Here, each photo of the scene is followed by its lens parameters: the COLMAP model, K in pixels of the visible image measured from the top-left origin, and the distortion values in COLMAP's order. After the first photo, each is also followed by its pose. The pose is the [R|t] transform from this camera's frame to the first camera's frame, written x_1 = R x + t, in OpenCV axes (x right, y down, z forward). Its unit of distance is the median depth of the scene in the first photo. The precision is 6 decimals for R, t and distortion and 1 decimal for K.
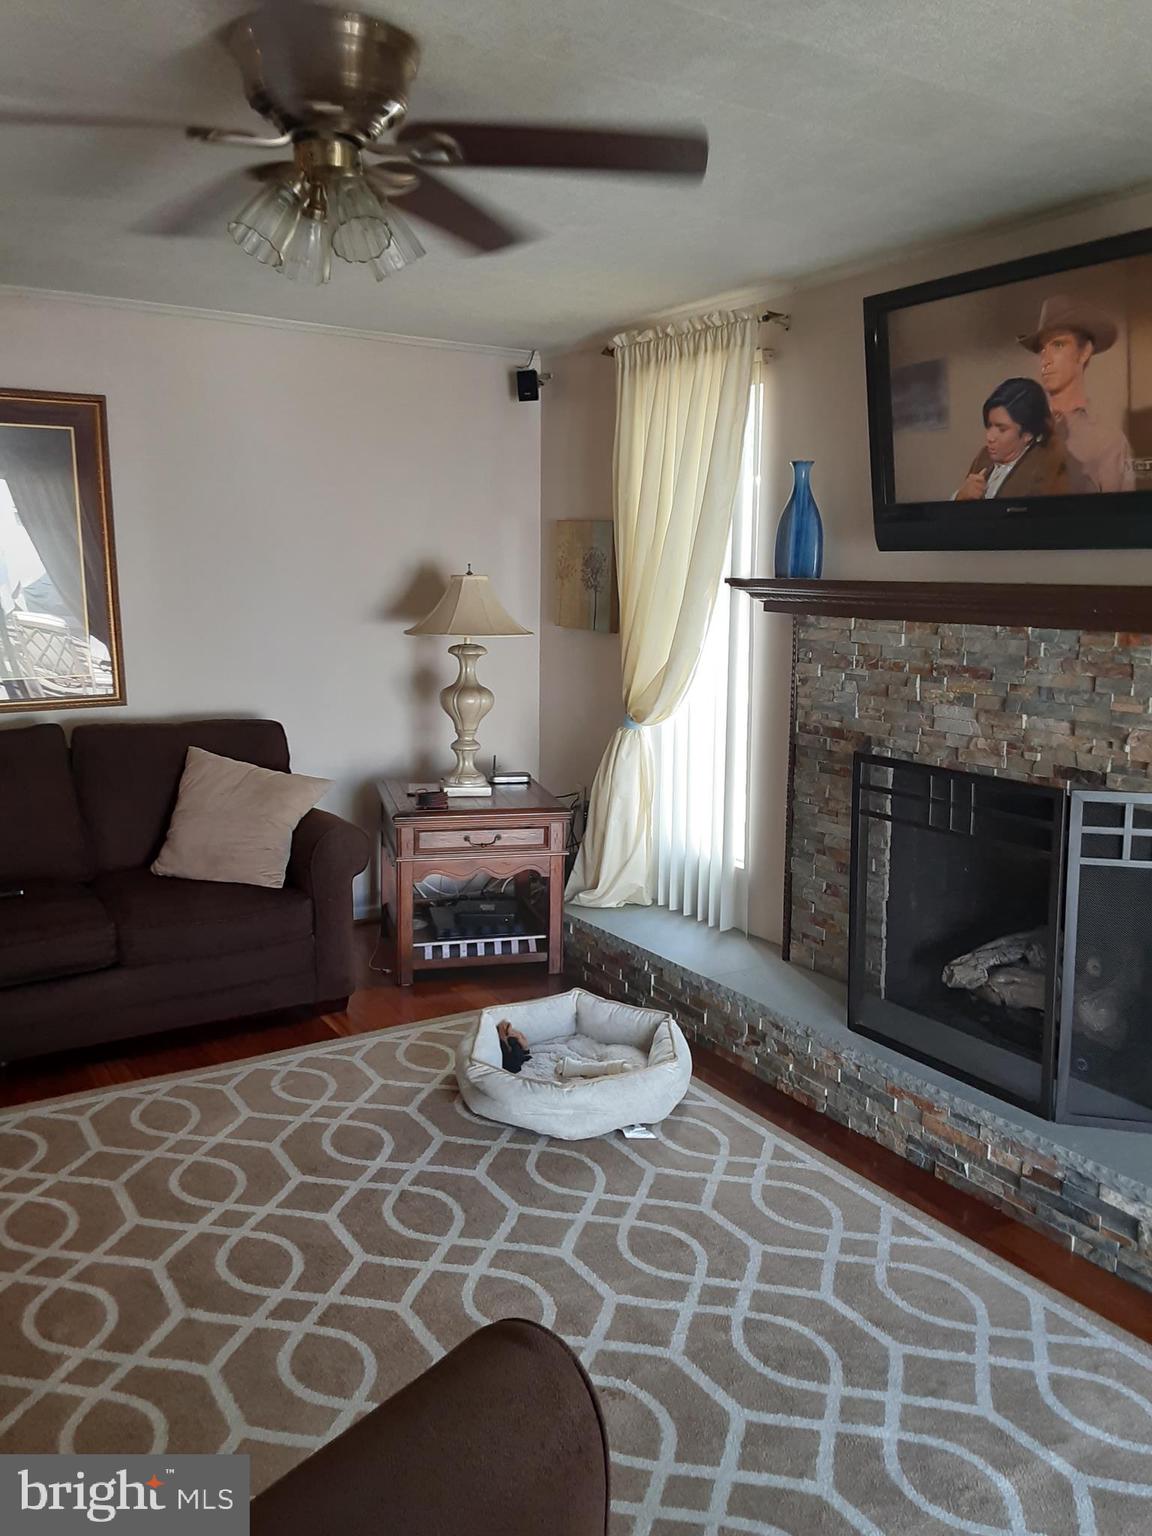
lens RADIAL K [[1234.2, 0, 587.0], [0, 1234.2, 746.7], [0, 0, 1]] dist [0.120494, -0.165276]
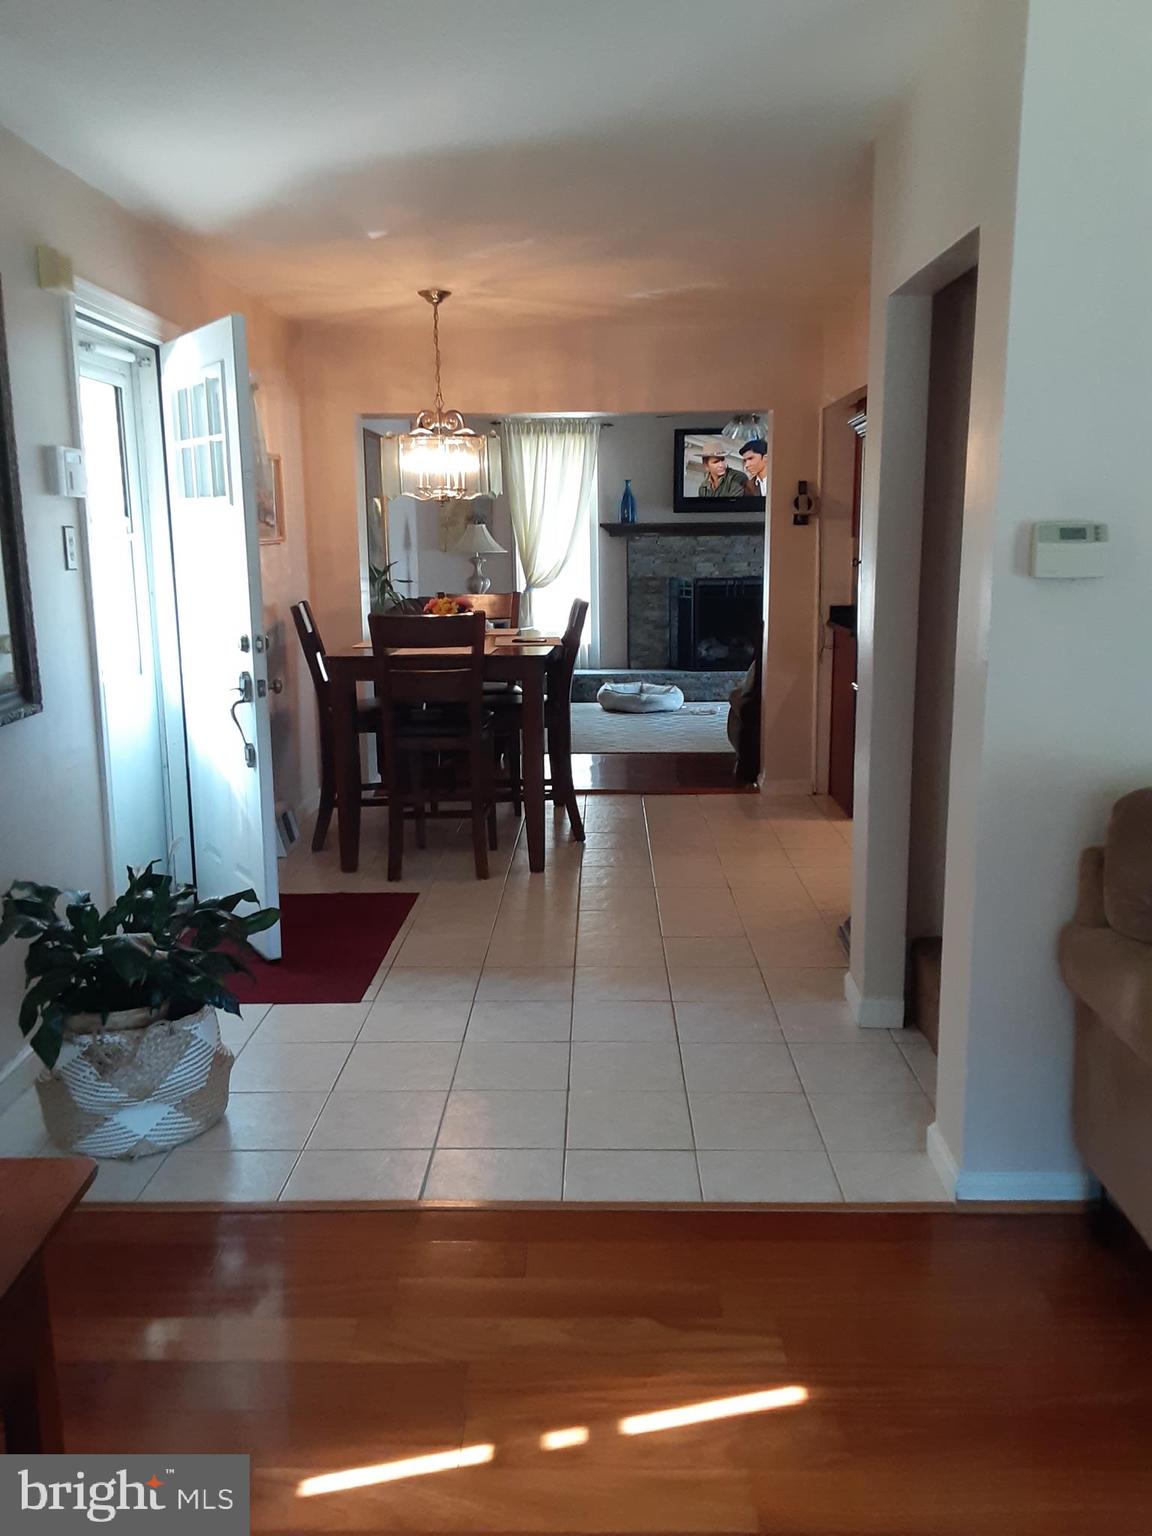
lens RADIAL K [[1234.2, 0, 587.0], [0, 1234.2, 746.7], [0, 0, 1]] dist [0.120494, -0.165276]
pose [[0.551370, -0.154471, 0.819835, -2.670304], [0.137249, 0.986114, 0.093495, 0.098516], [-0.822894, 0.060971, 0.564915, -0.523304]]
